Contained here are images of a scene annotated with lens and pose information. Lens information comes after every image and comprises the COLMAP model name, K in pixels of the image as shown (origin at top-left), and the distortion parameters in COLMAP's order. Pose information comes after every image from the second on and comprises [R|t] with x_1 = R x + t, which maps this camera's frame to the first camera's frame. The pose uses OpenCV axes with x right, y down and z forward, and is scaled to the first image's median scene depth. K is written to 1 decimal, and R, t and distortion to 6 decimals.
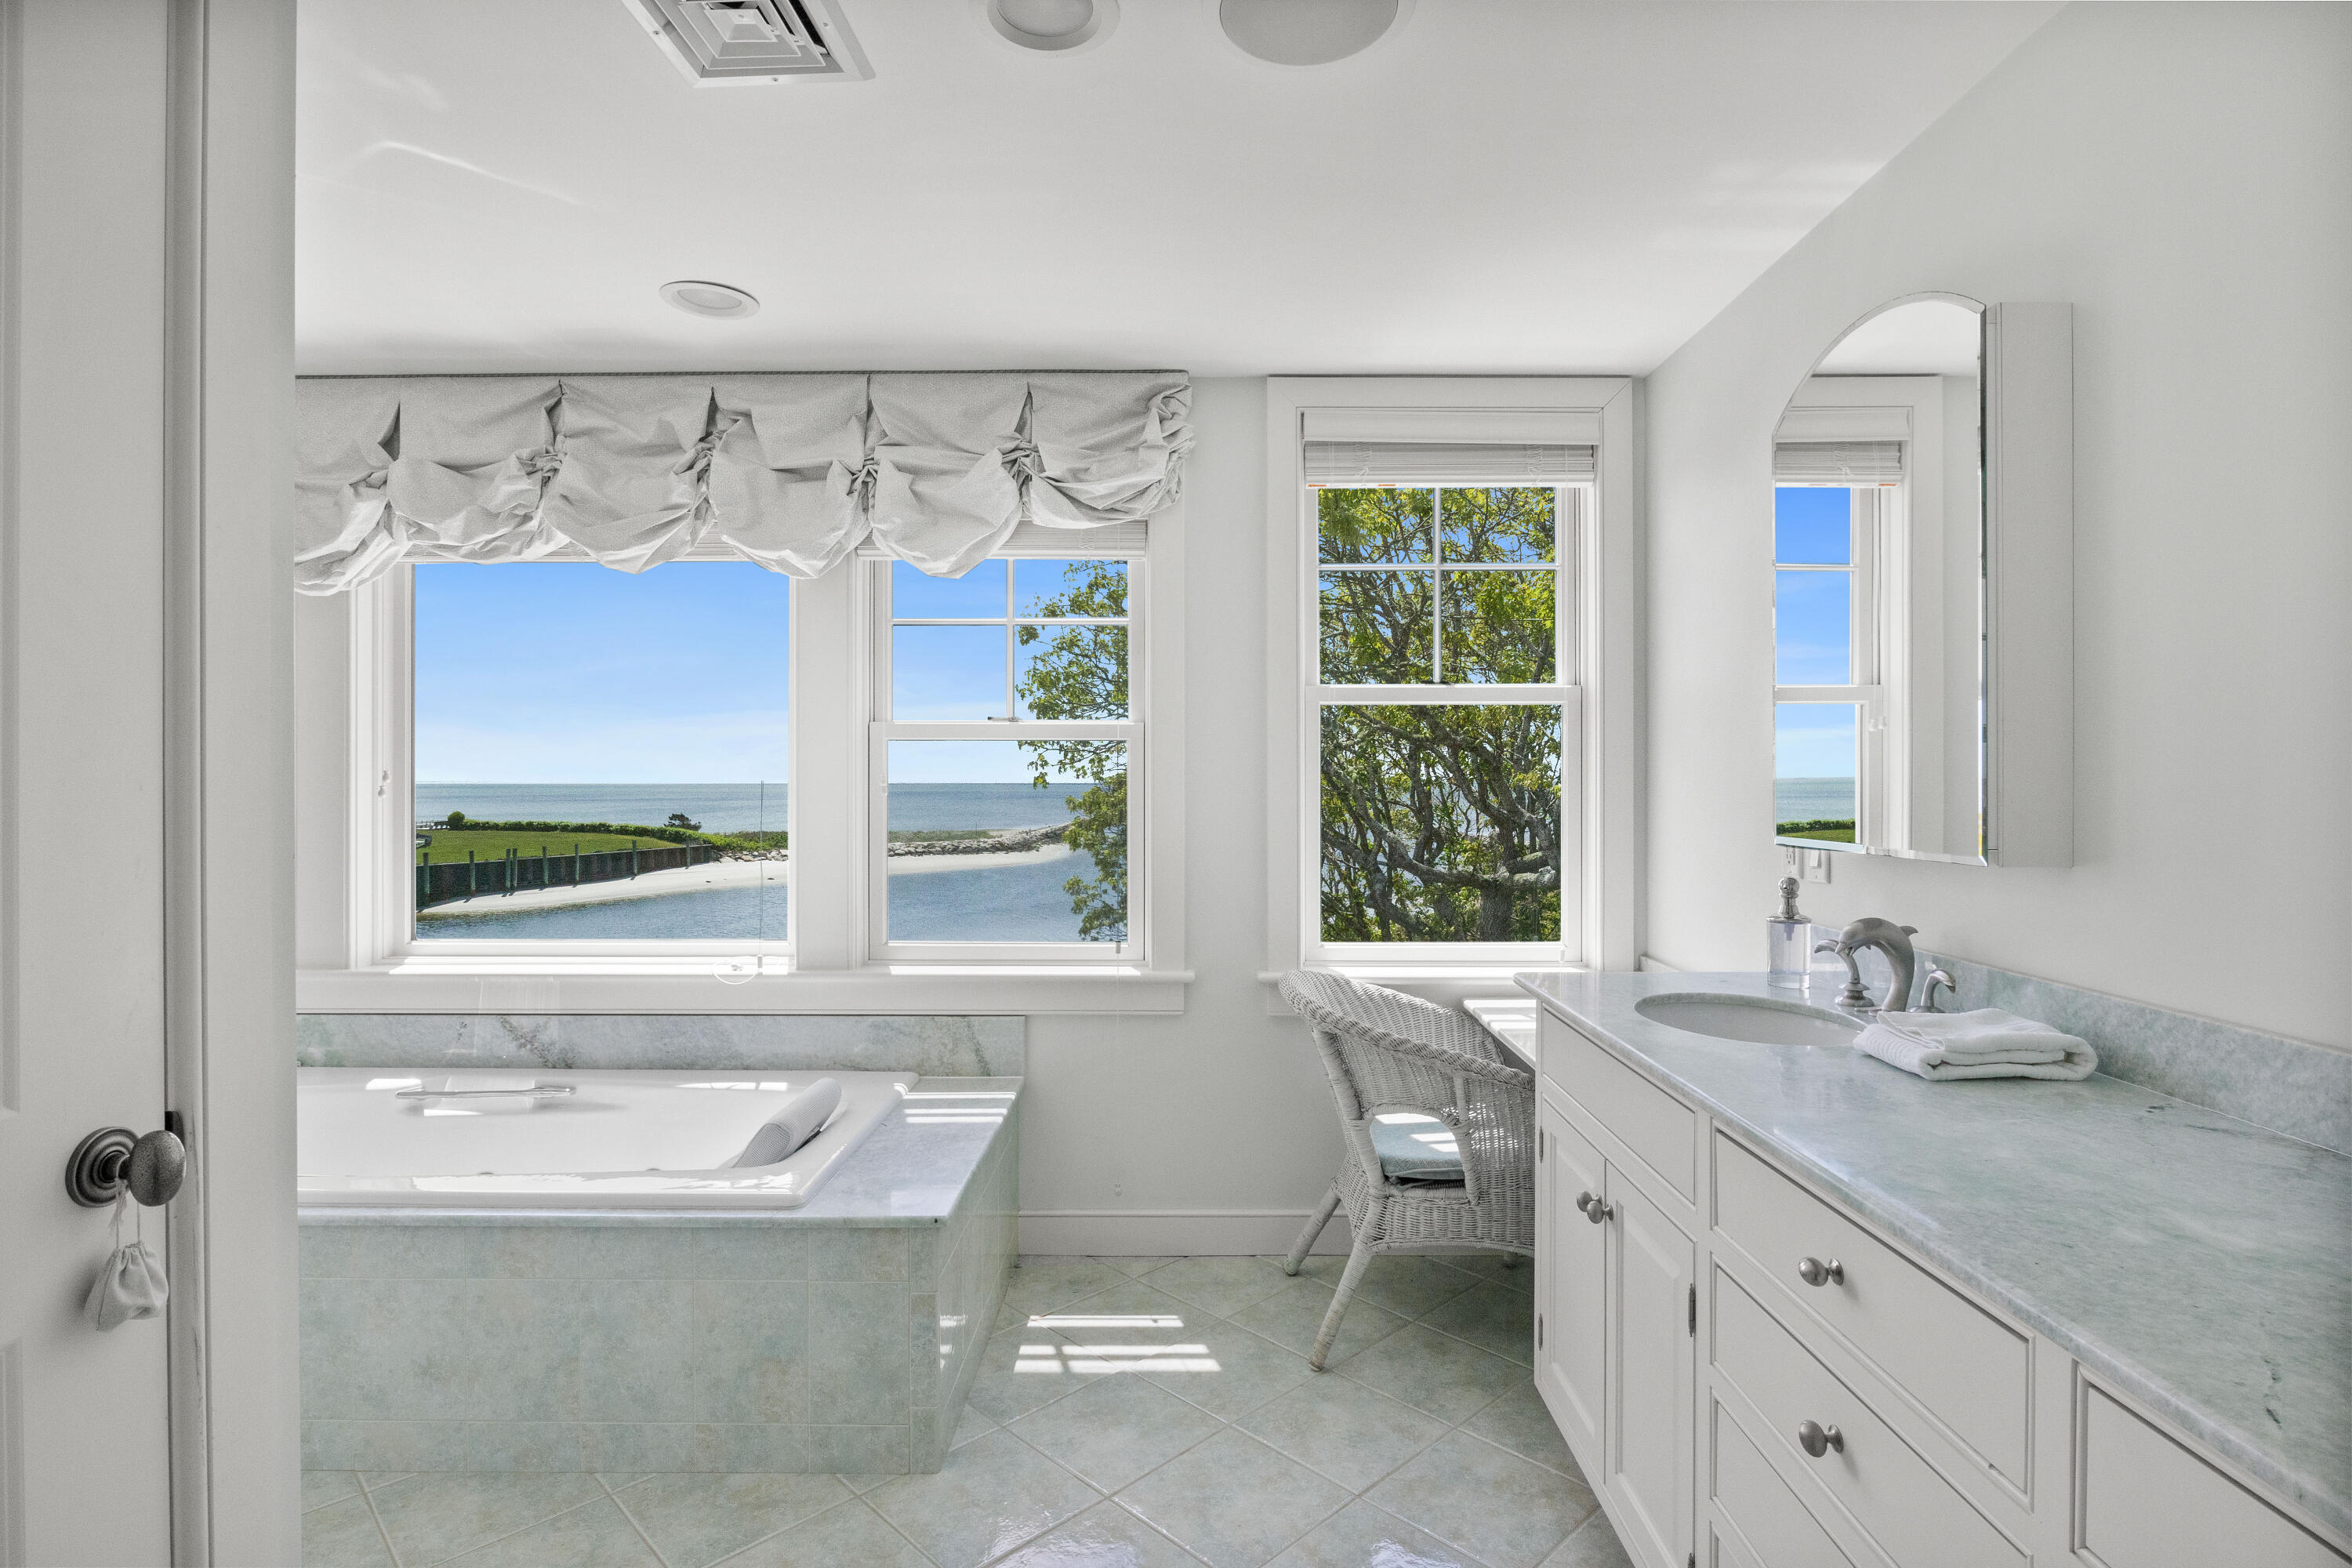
lens RADIAL K [[1168.7, 0, 1188.7], [0, 1168.7, 780.6], [0, 0, 1]] dist [-0.004297, -0.003425]
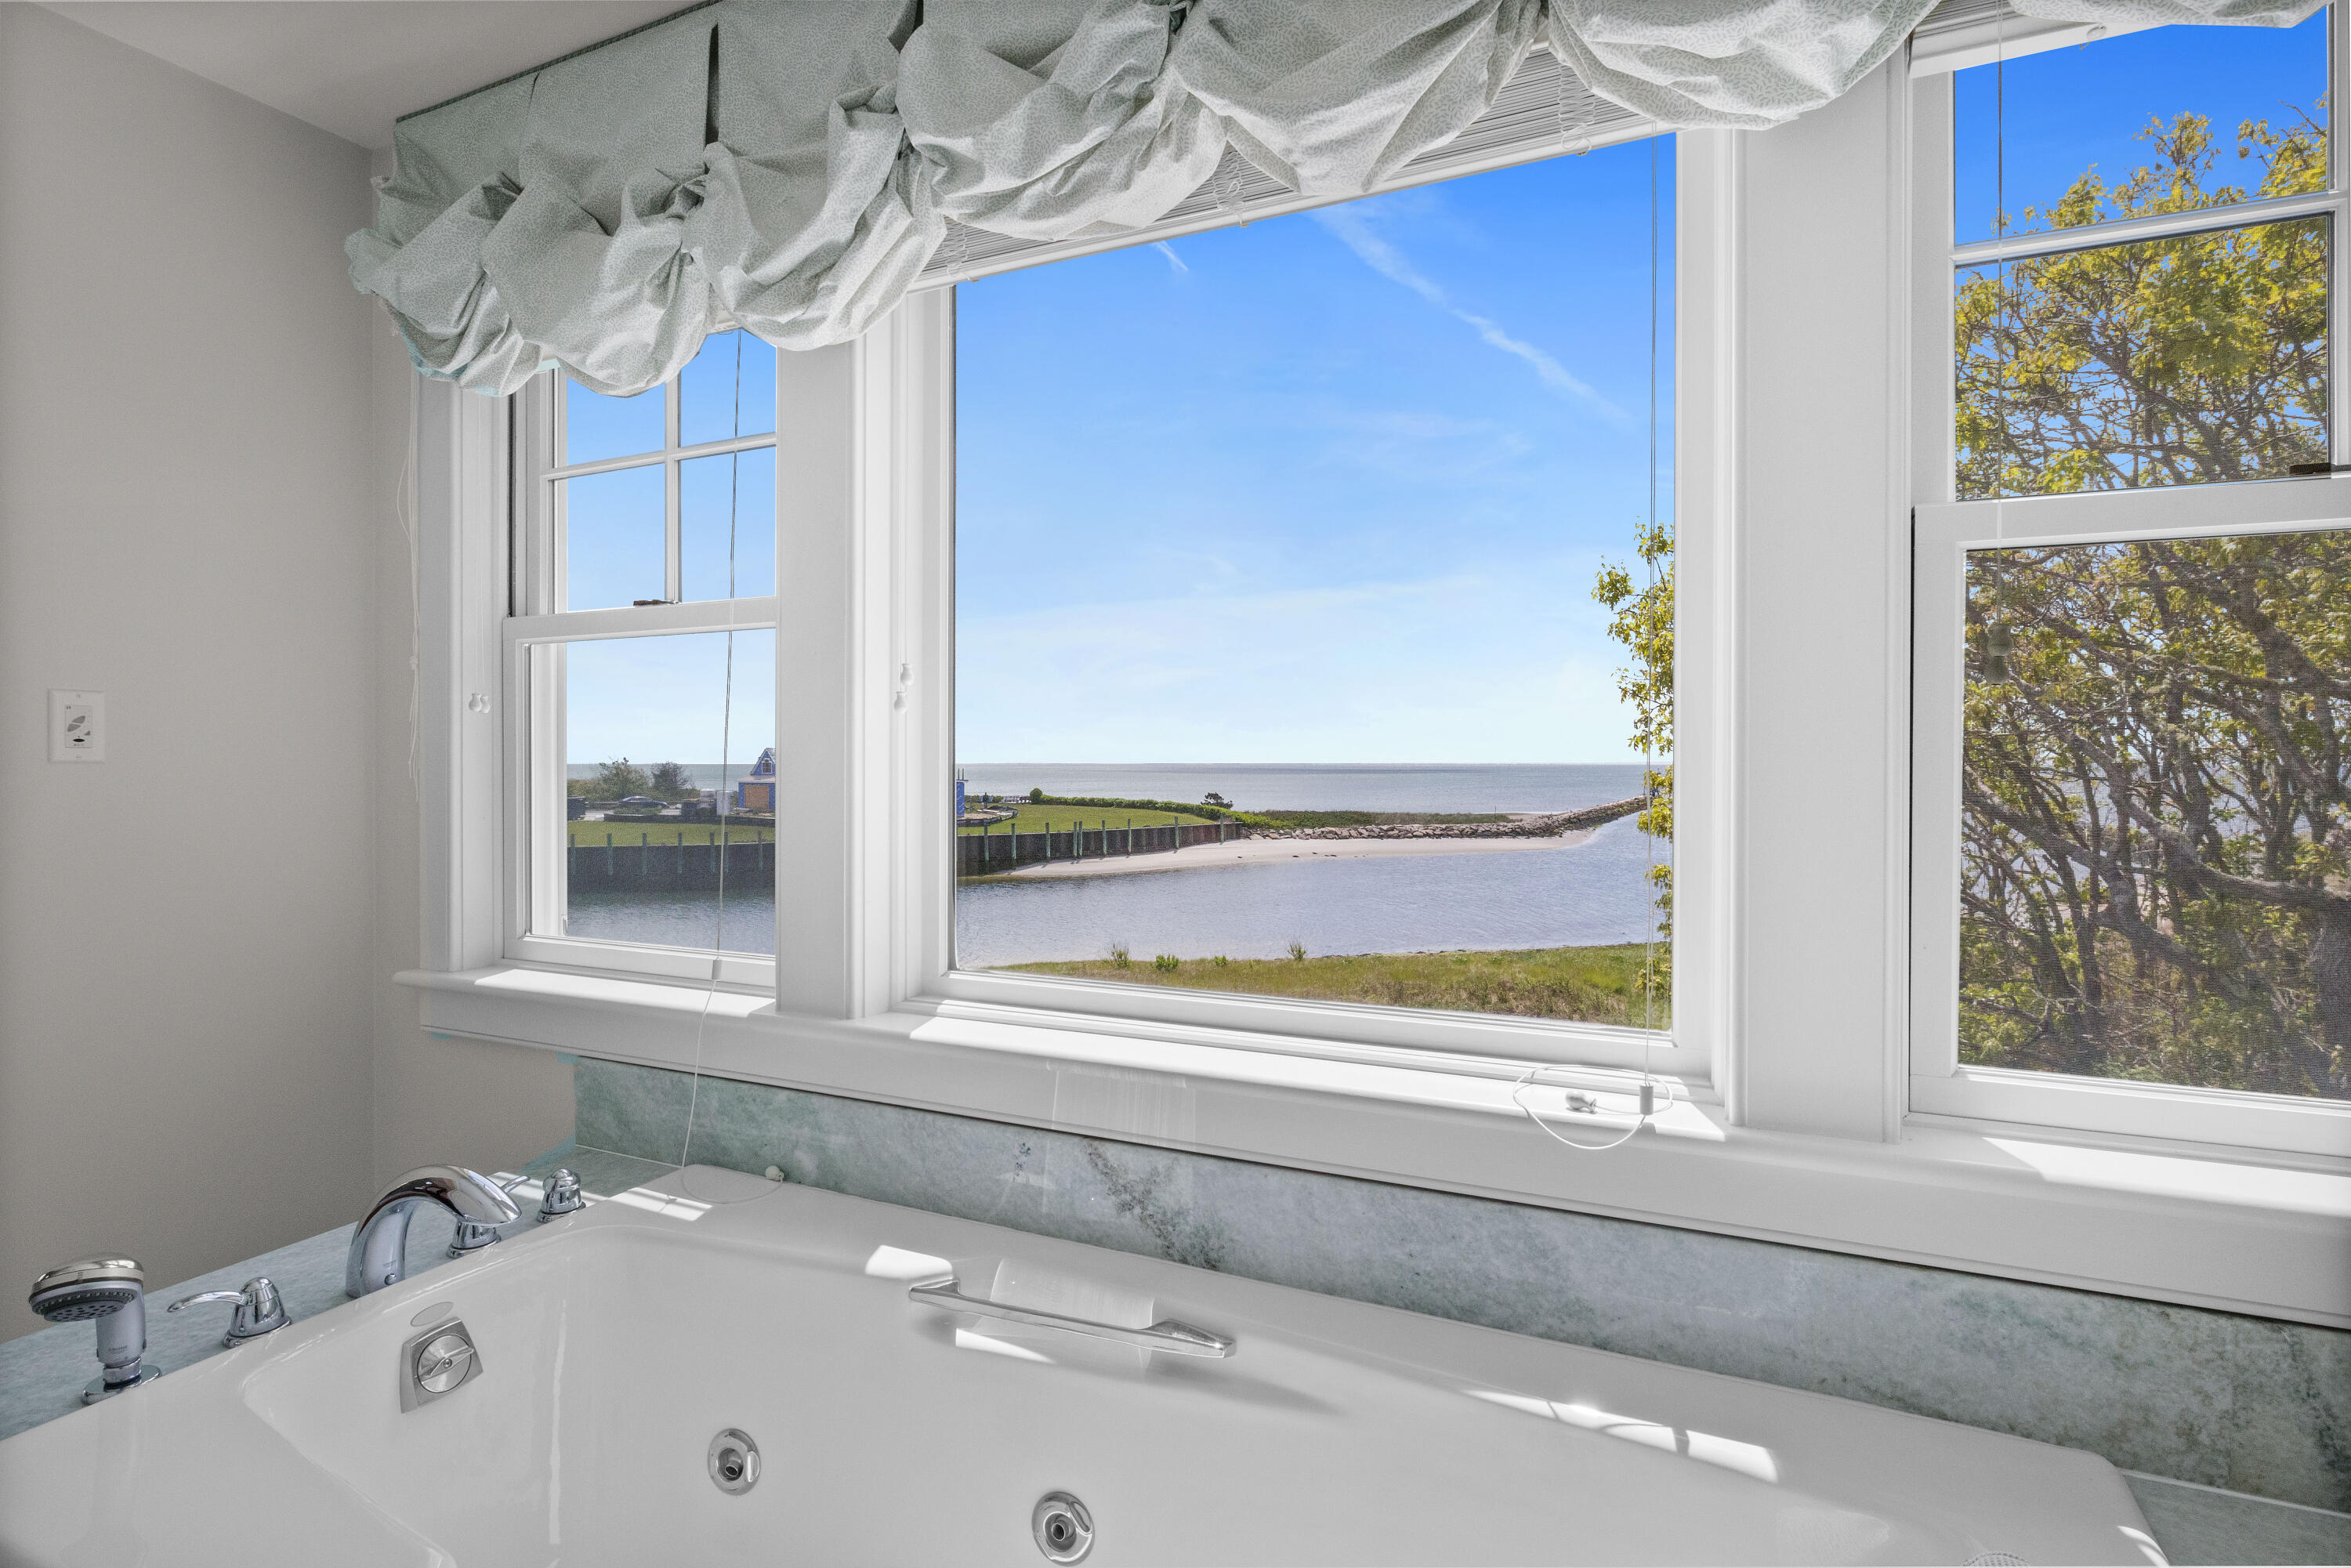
lens RADIAL K [[1168.1, 0, 1190.9], [0, 1168.1, 771.1], [0, 0, 1]] dist [-0.004297, -0.003425]
pose [[0.909235, 0.005270, -0.416250, -0.335835], [-0.002585, 0.999972, 0.007013, 0.037537], [0.416276, -0.005300, 0.909223, 0.552681]]
